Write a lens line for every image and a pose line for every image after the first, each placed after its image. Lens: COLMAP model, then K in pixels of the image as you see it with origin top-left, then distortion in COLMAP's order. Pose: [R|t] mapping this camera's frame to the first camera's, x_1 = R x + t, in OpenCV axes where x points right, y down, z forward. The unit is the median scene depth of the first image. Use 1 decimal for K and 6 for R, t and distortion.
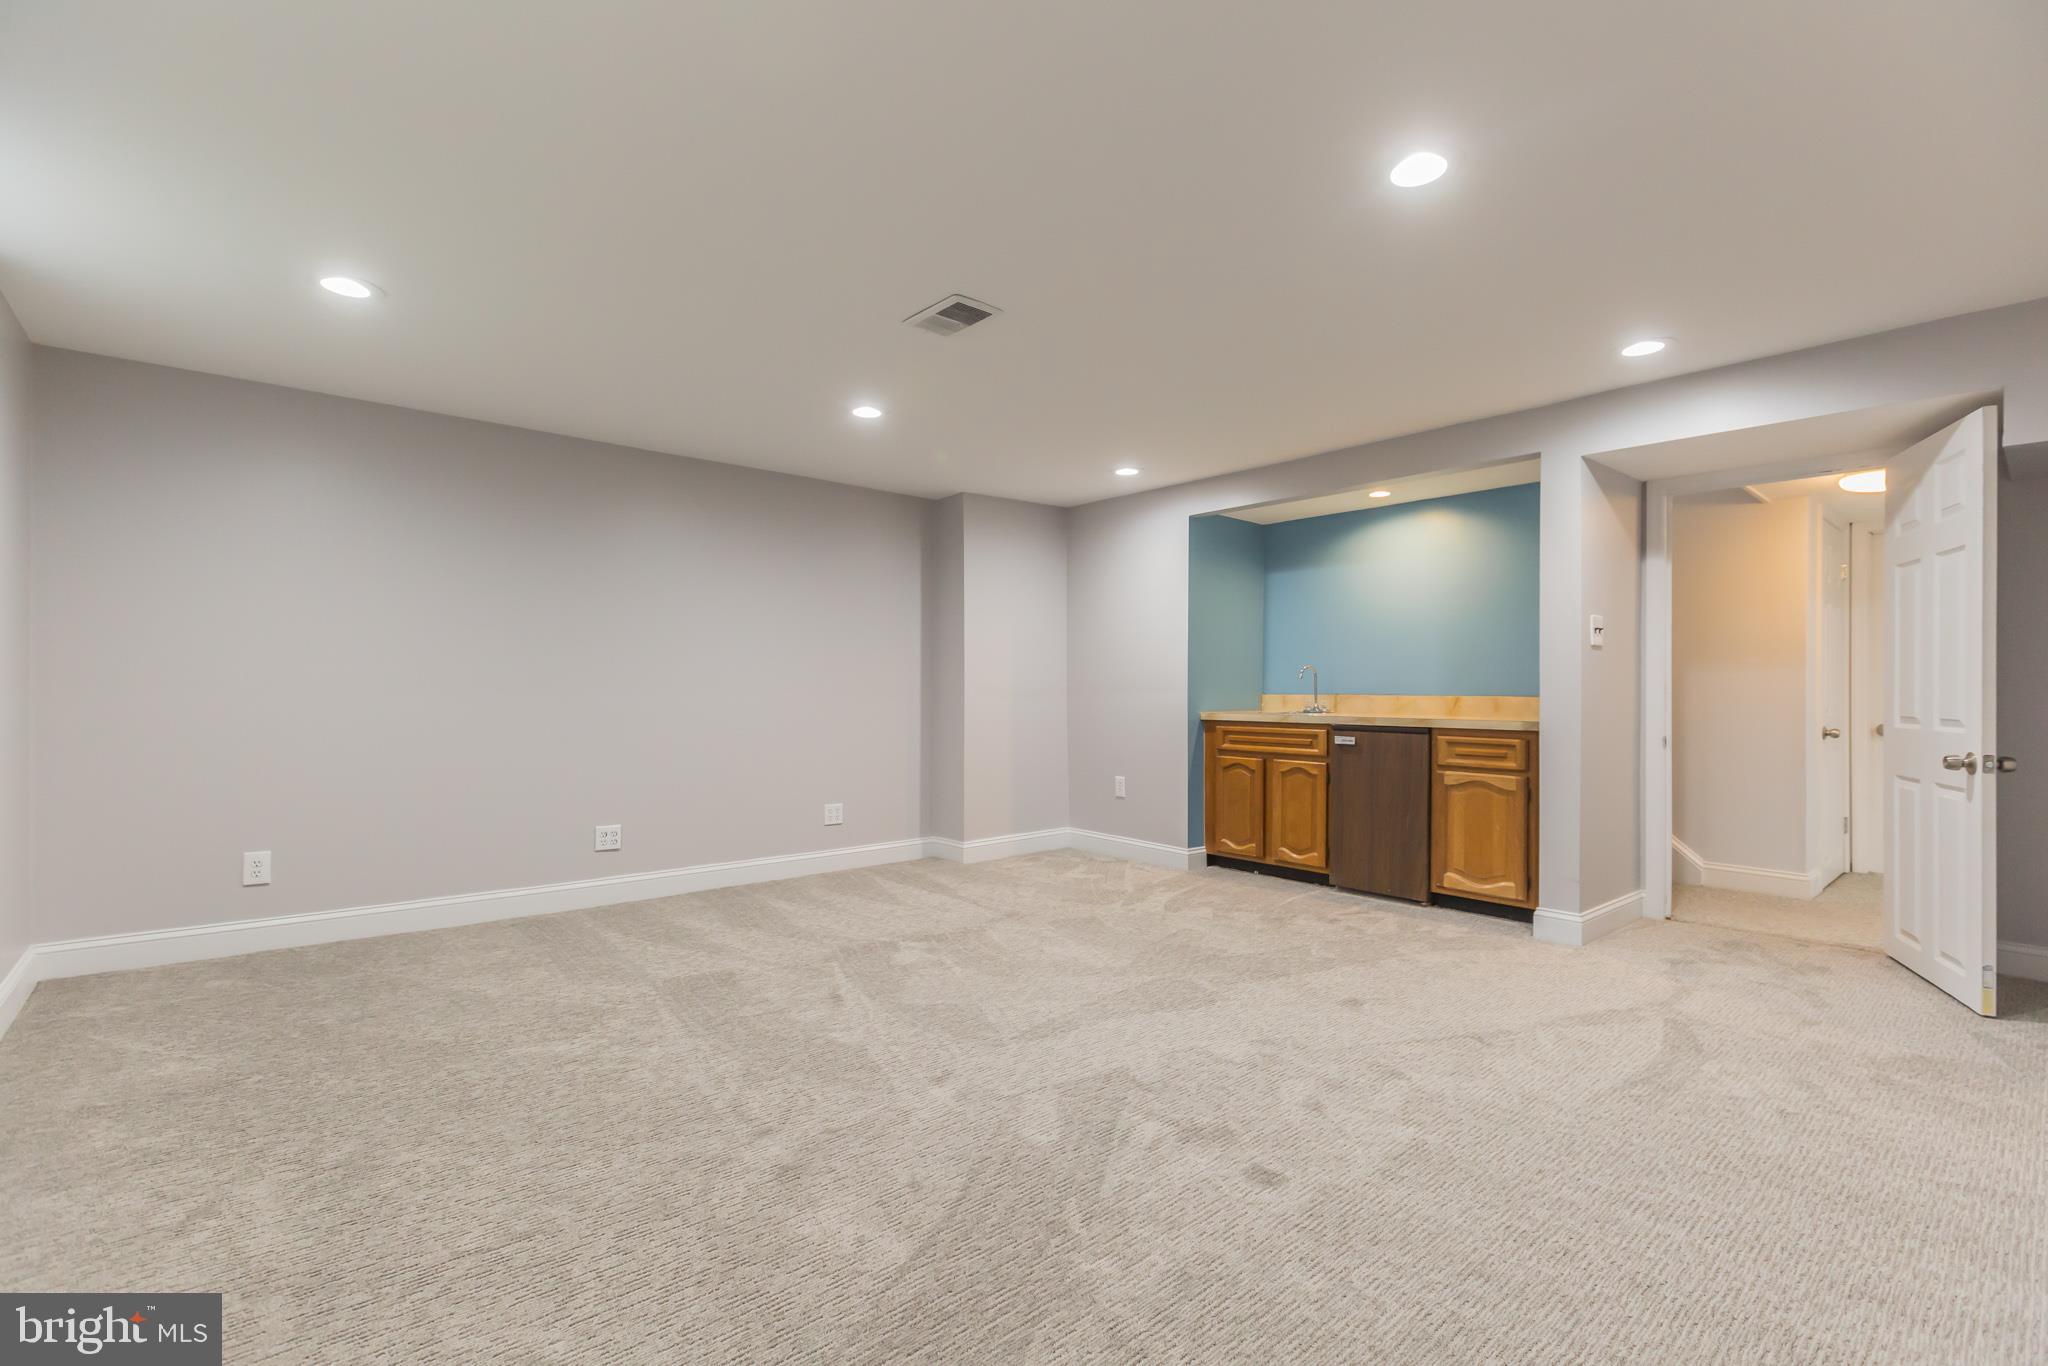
lens RADIAL K [[913.5, 0, 1026.4], [0, 913.5, 685.2], [0, 0, 1]] dist [-0.002702, 0.001040]
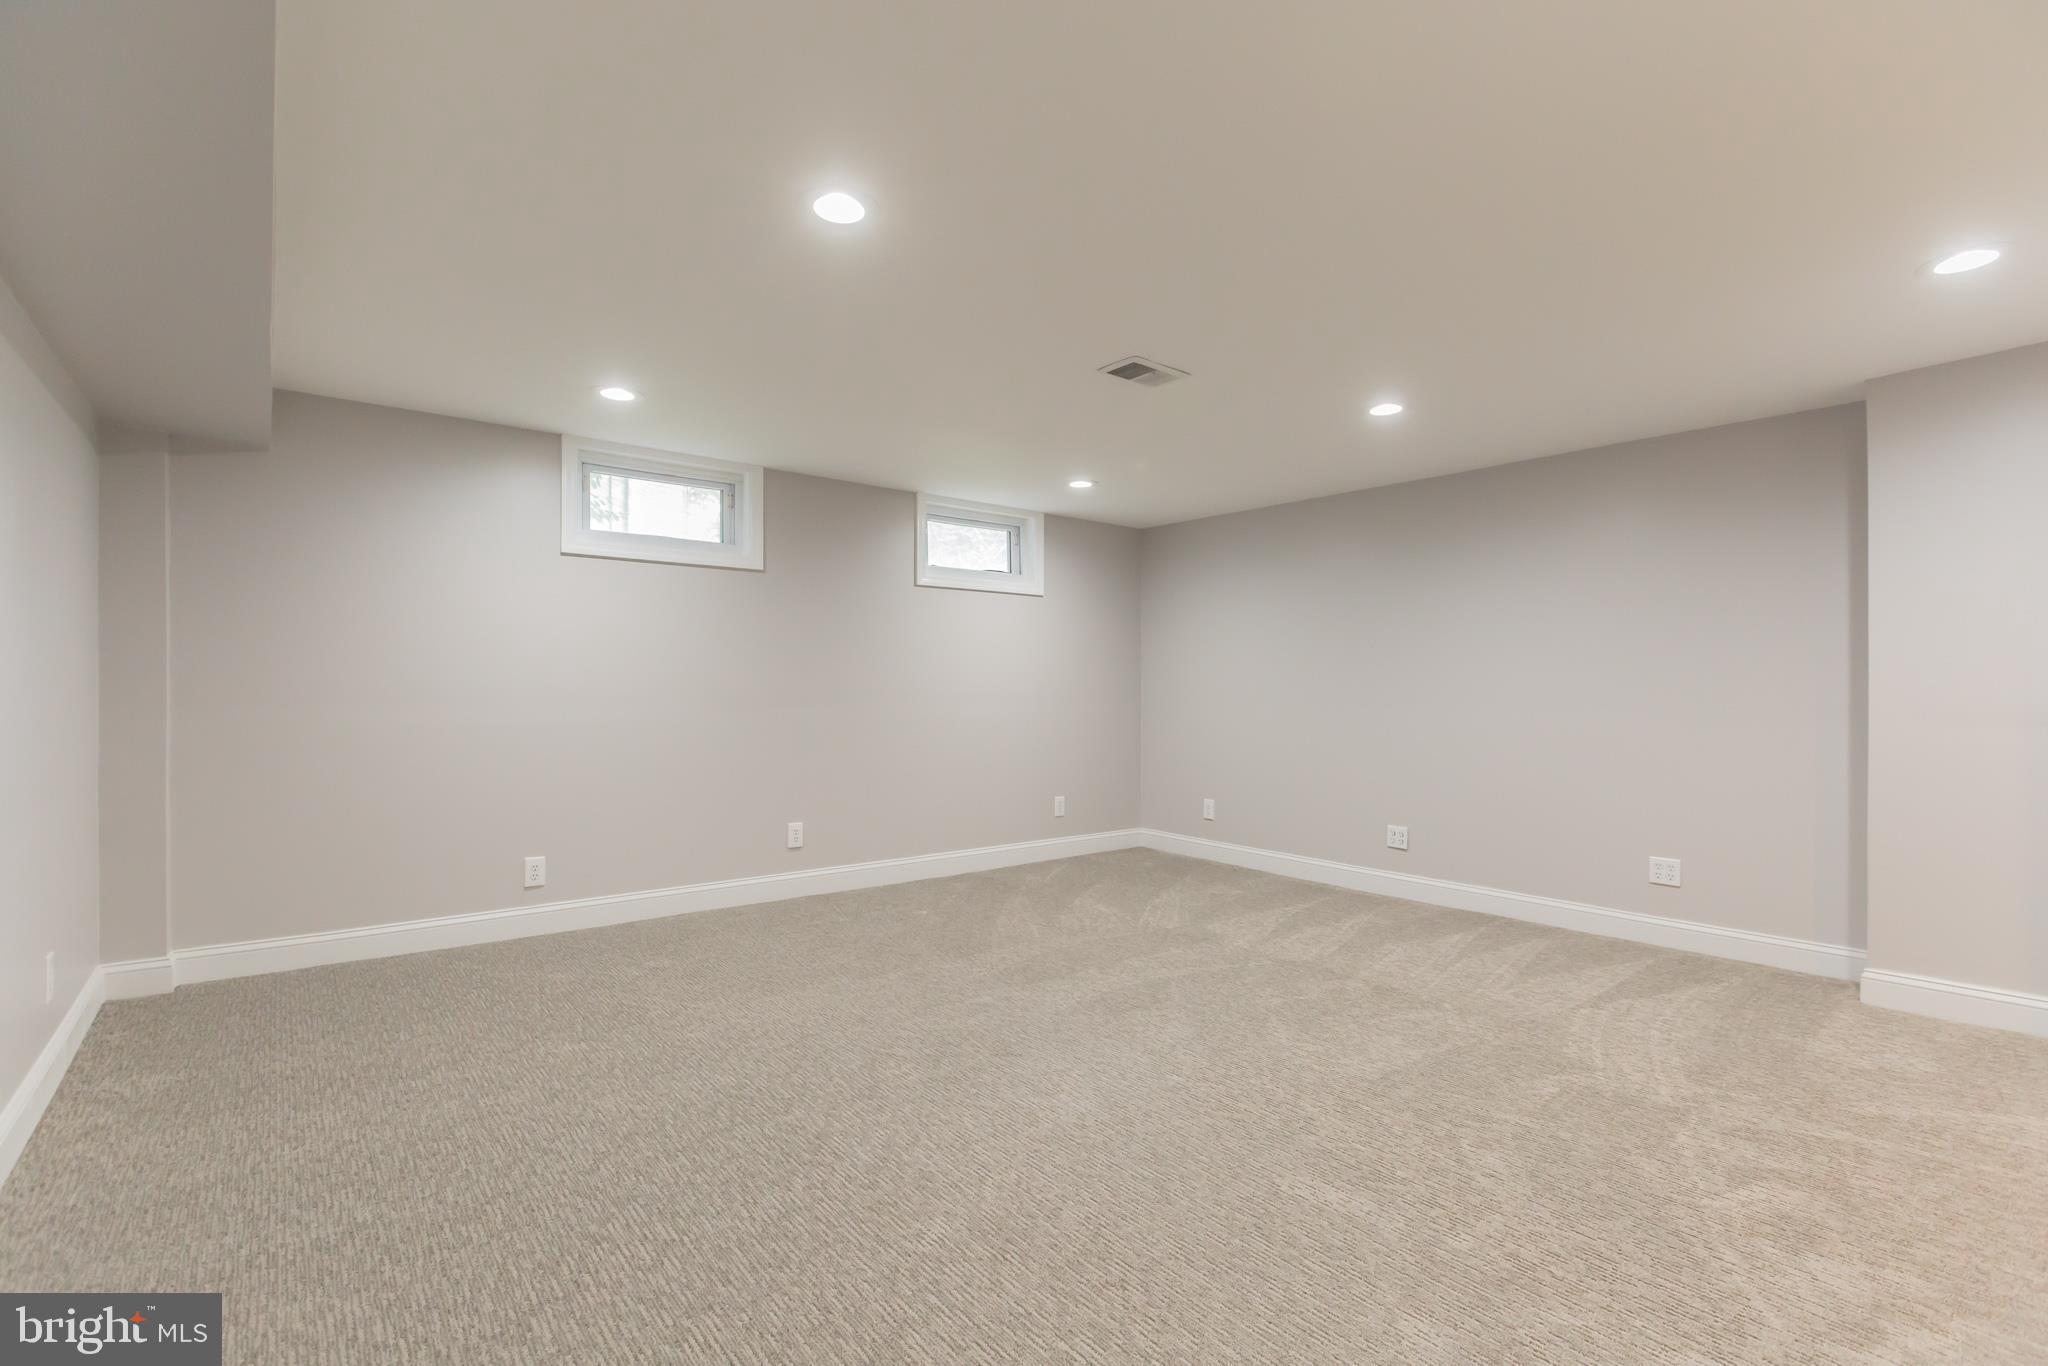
lens RADIAL K [[913.5, 0, 1025.8], [0, 913.5, 688.6], [0, 0, 1]] dist [-0.002702, 0.001040]
pose [[-0.050743, -0.007170, -0.998686, 0.833574], [0.000328, 0.999974, -0.007196, -0.008320], [0.998712, -0.000692, -0.050739, 0.734213]]
